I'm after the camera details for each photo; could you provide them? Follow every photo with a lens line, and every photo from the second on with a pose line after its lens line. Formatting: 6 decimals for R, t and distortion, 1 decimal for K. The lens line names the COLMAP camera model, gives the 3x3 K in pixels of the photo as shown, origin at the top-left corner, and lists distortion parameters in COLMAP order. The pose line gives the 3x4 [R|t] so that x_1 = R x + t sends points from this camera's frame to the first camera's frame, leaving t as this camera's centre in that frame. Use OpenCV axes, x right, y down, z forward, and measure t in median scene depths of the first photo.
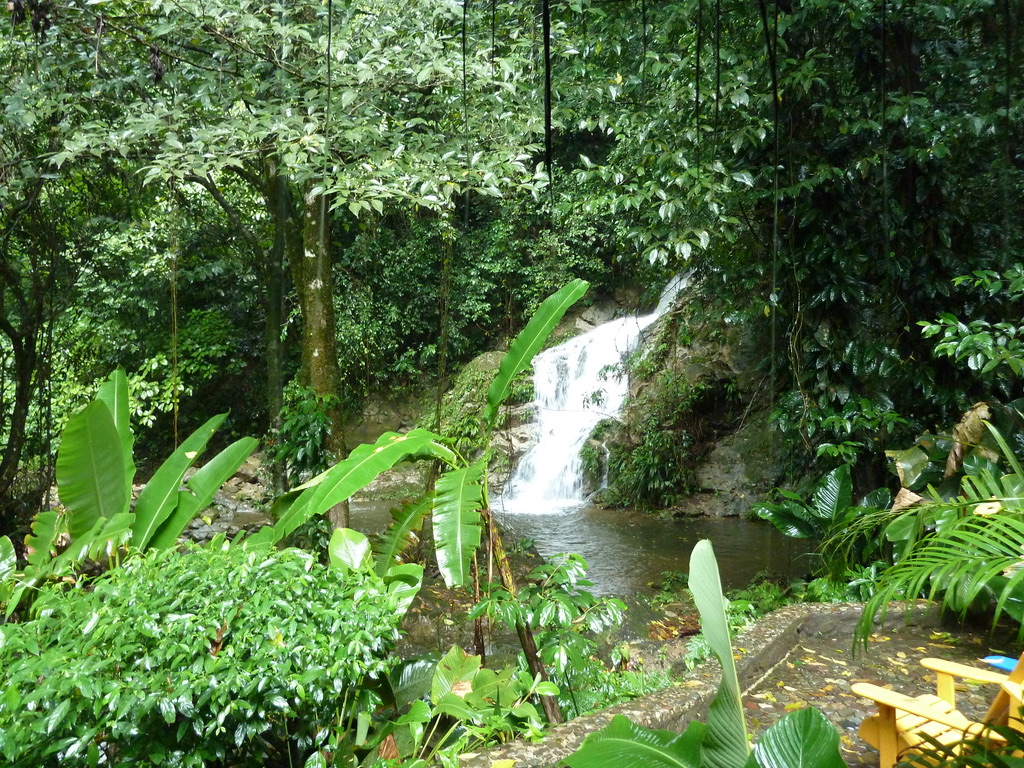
lens RADIAL K [[755.3, 0, 512.1], [0, 755.3, 386.2], [0, 0, 1]] dist [-0.001163, -0.000513]
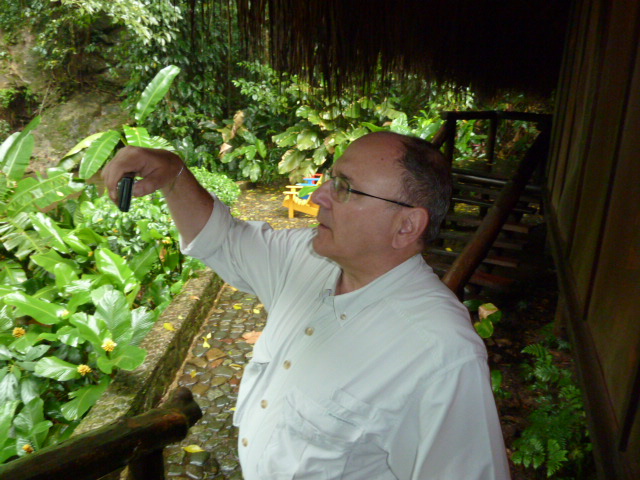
lens RADIAL K [[472.1, 0, 319.9], [0, 472.1, 239.8], [0, 0, 1]] dist [-0.001163, -0.000513]
pose [[0.491702, -0.241404, 0.836632, -0.333334], [-0.037716, 0.953997, 0.297434, -0.021608], [-0.869947, -0.177803, 0.459977, -0.056587]]
